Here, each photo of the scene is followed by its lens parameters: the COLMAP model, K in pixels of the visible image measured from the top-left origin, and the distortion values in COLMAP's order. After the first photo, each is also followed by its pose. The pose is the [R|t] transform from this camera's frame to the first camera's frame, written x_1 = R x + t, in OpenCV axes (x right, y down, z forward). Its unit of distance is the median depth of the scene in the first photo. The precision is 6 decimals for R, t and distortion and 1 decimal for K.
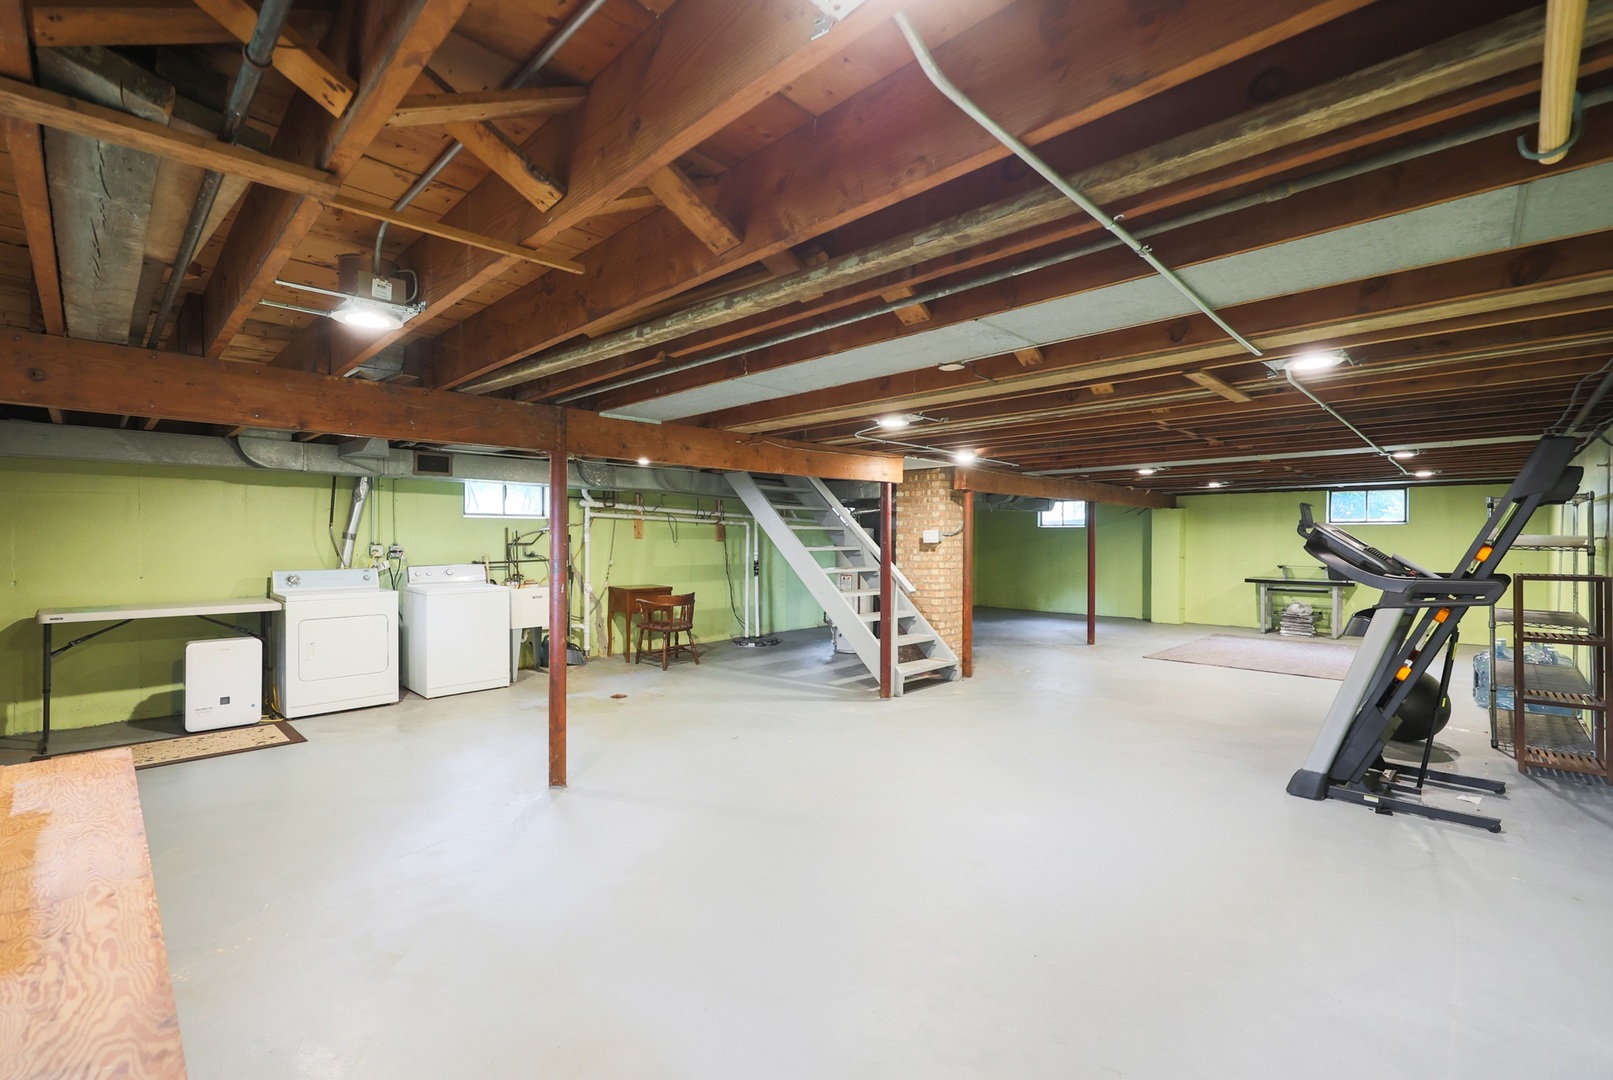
lens RADIAL K [[703.3, 0, 801.0], [0, 703.3, 541.5], [0, 0, 1]] dist [0.000035, 0.000007]
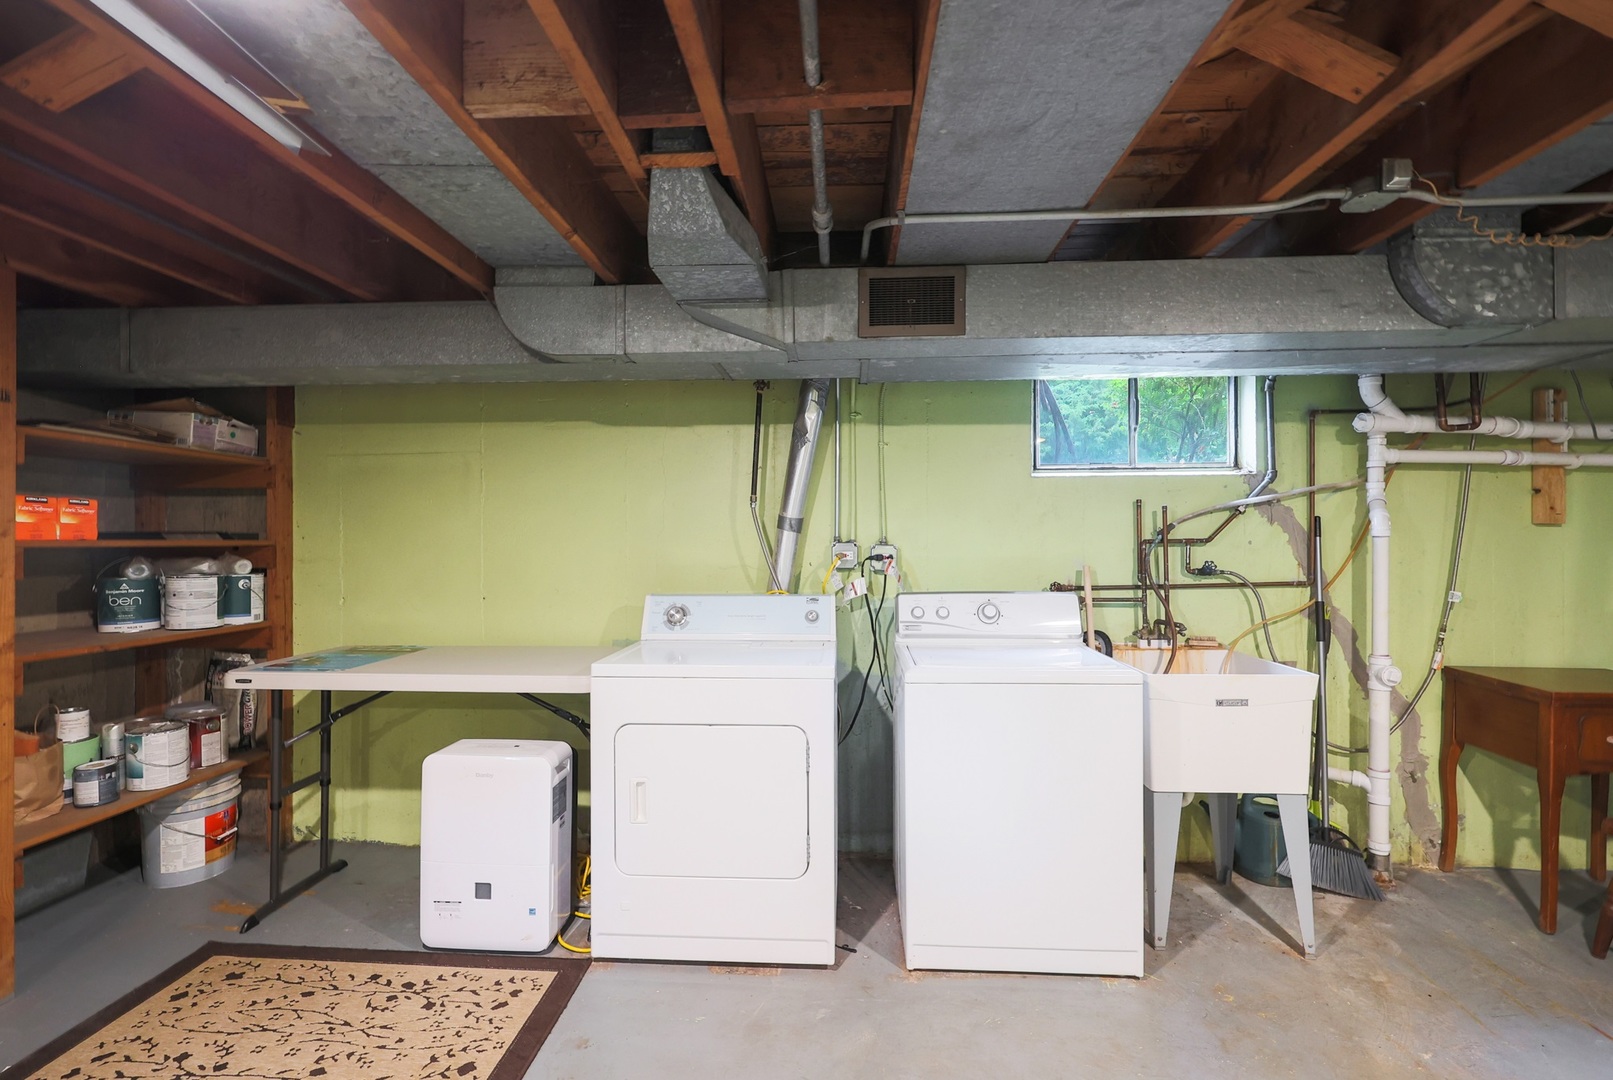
lens RADIAL K [[703.3, 0, 807.3], [0, 703.3, 545.8], [0, 0, 1]] dist [0.000035, 0.000007]
pose [[0.660813, -0.002585, -0.750546, -0.242878], [-0.000723, 0.999991, -0.004081, 0.007488], [0.750551, 0.003239, 0.660805, 0.593865]]
